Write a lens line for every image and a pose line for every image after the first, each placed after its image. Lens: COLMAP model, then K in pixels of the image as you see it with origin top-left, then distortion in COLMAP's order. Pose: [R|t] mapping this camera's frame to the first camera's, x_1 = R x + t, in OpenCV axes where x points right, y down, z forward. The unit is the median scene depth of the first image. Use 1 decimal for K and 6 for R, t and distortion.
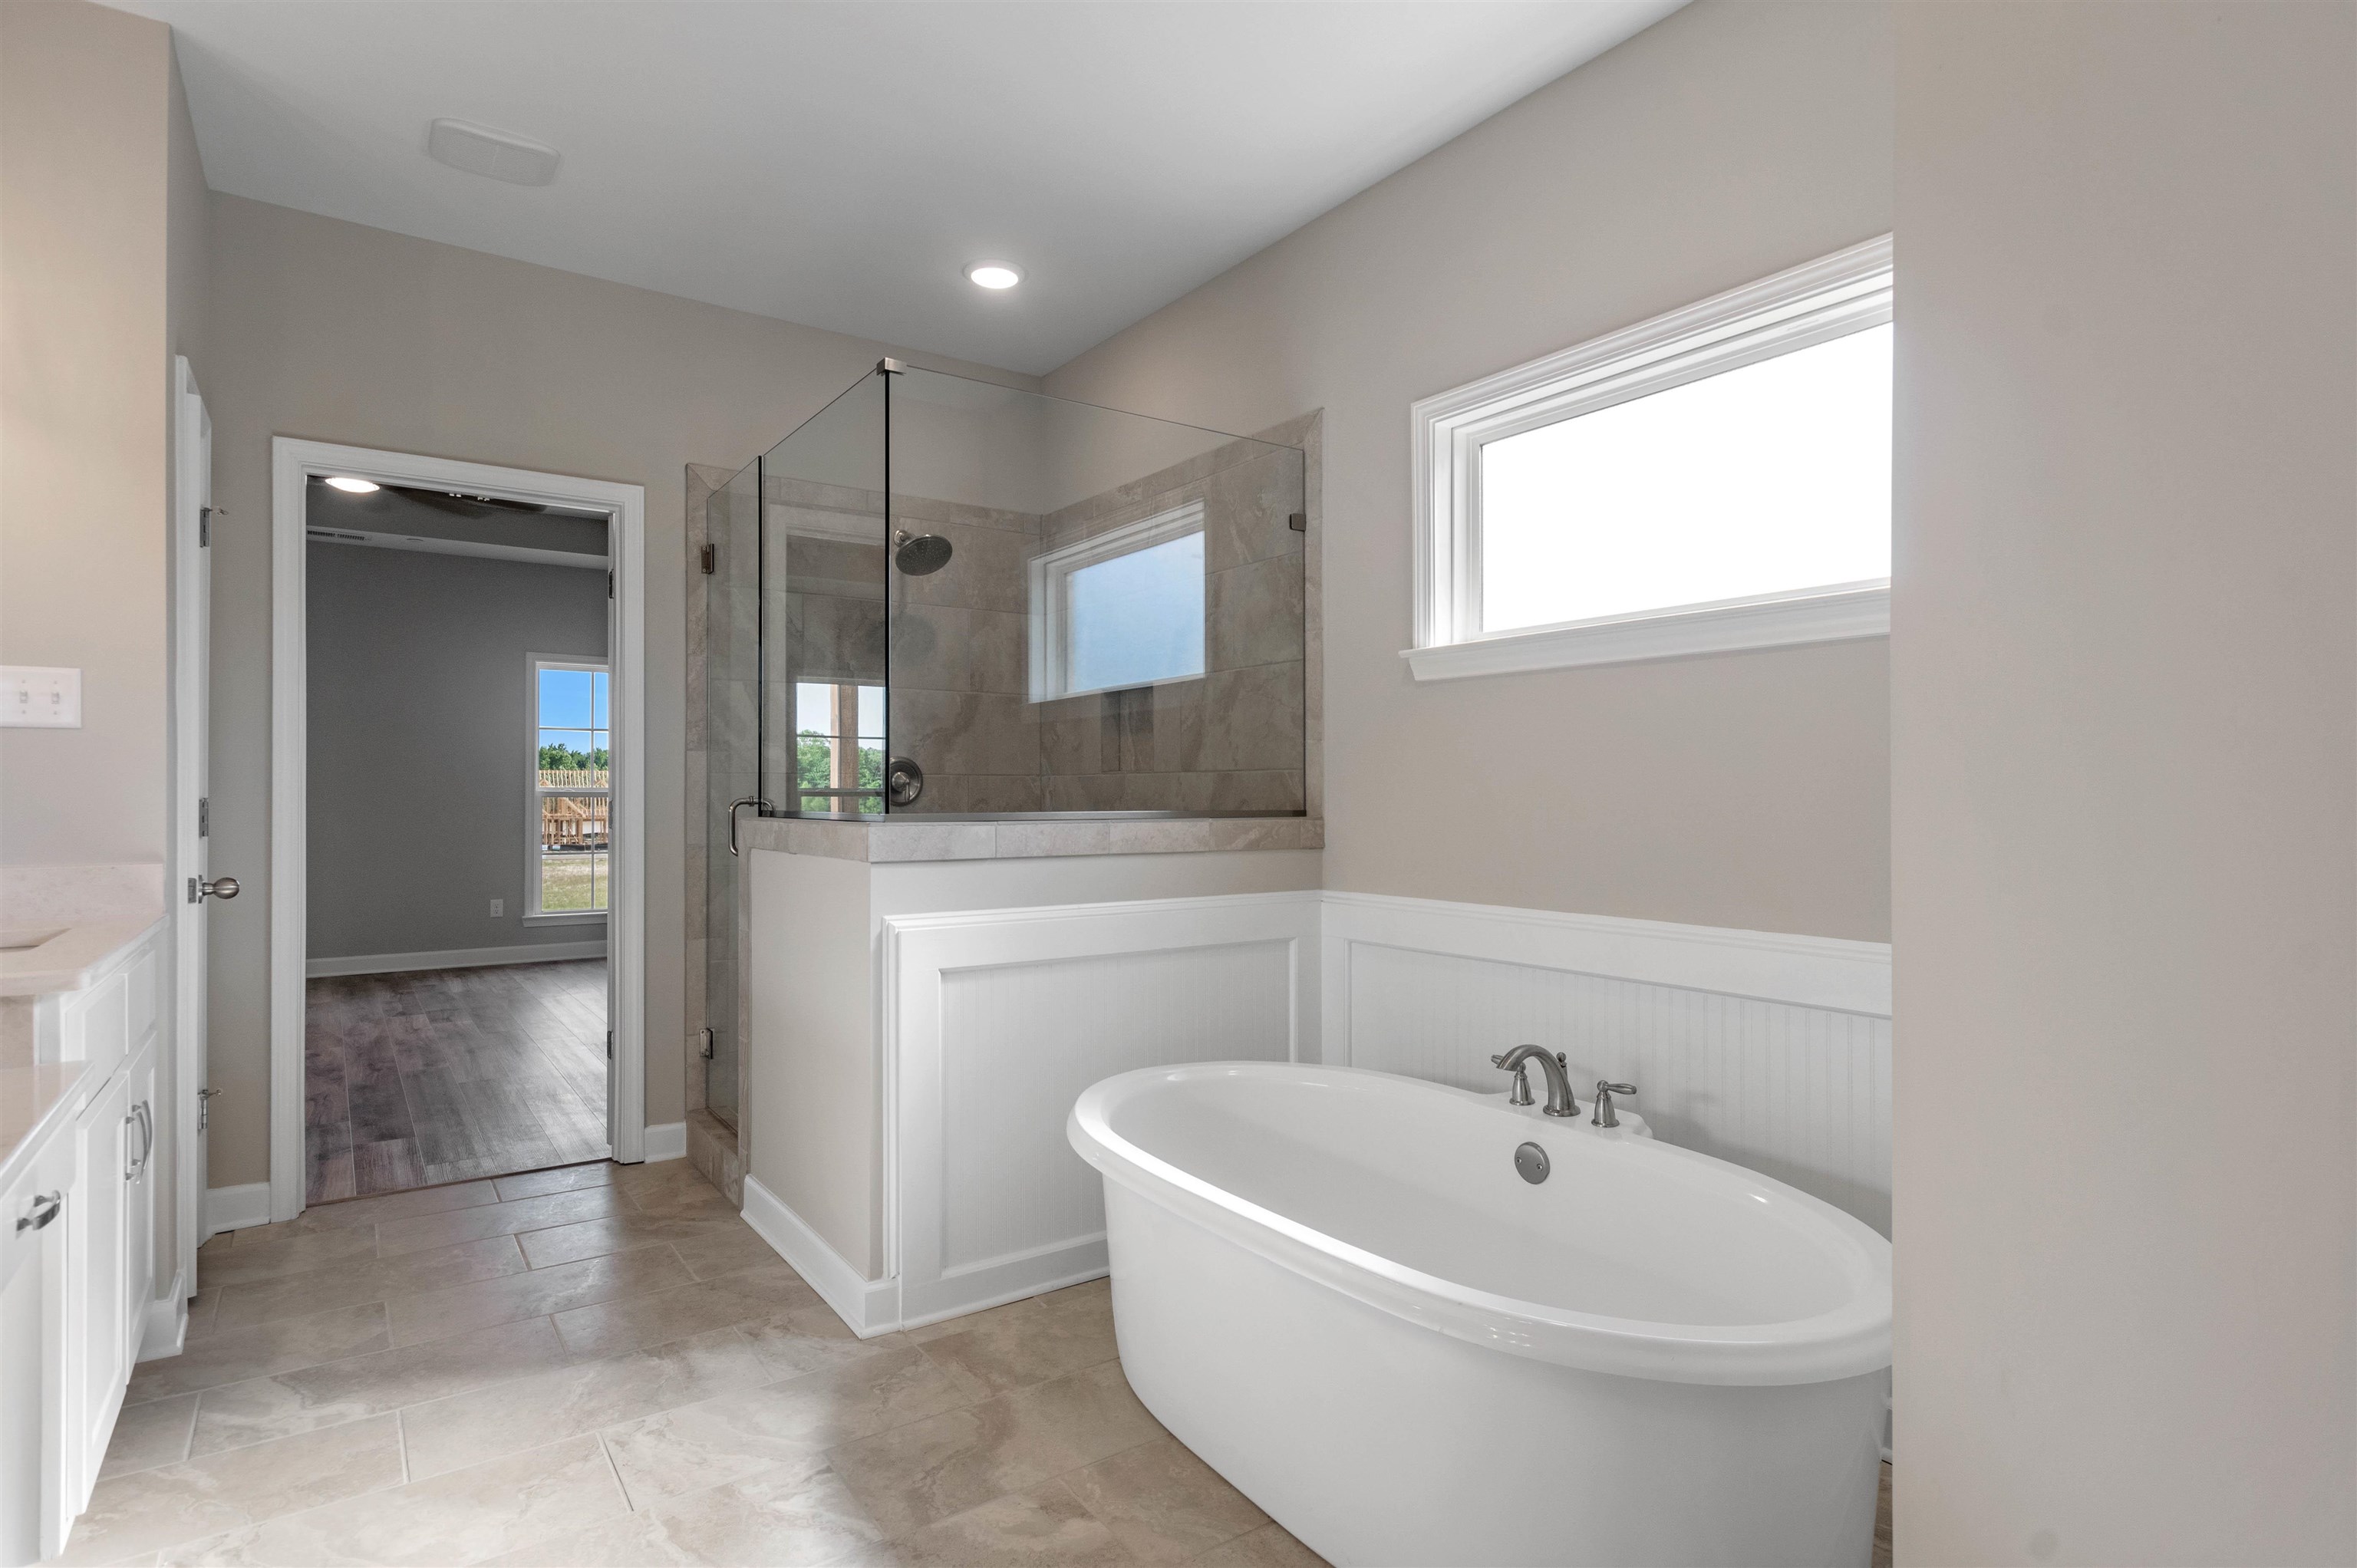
lens RADIAL K [[1216.3, 0, 1185.1], [0, 1216.3, 788.8], [0, 0, 1]] dist [0.010323, -0.006668]
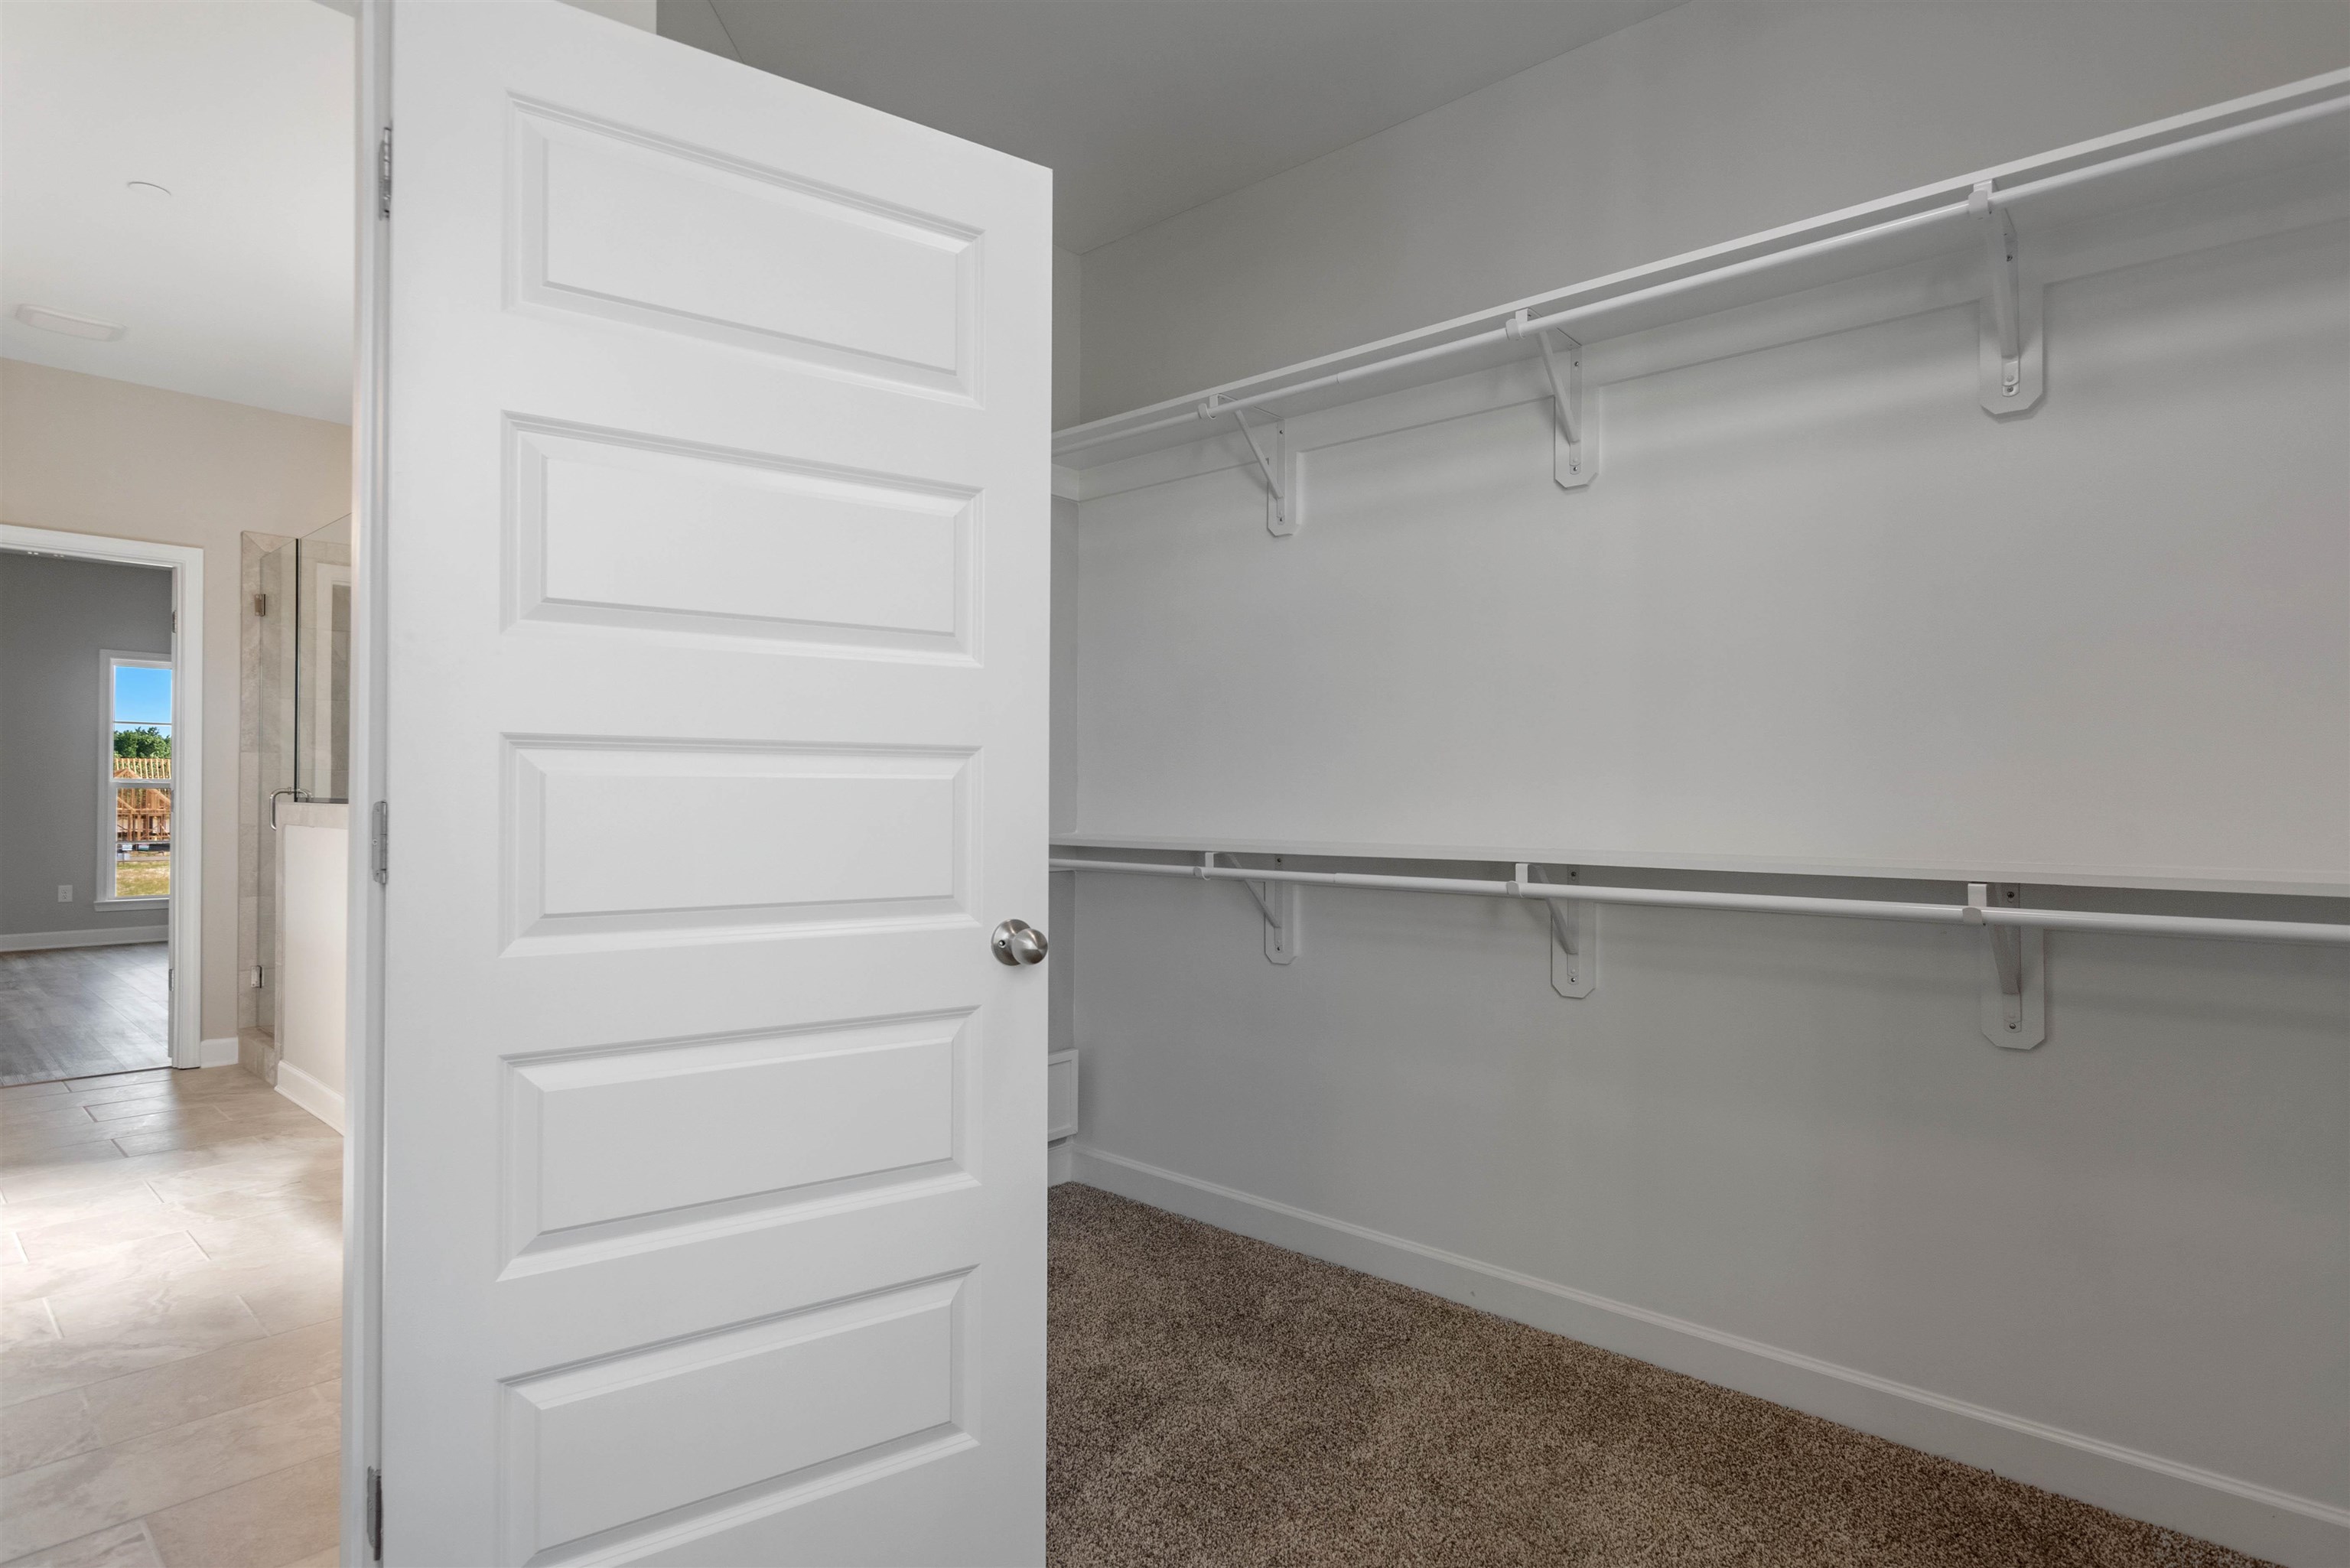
lens RADIAL K [[1212.7, 0, 1181.6], [0, 1212.7, 788.8], [0, 0, 1]] dist [0.010323, -0.006668]
pose [[0.973787, 0.006795, 0.227360, 0.272915], [-0.007348, 0.999972, 0.001586, -0.001489], [-0.227343, -0.003215, 0.973810, -0.492330]]
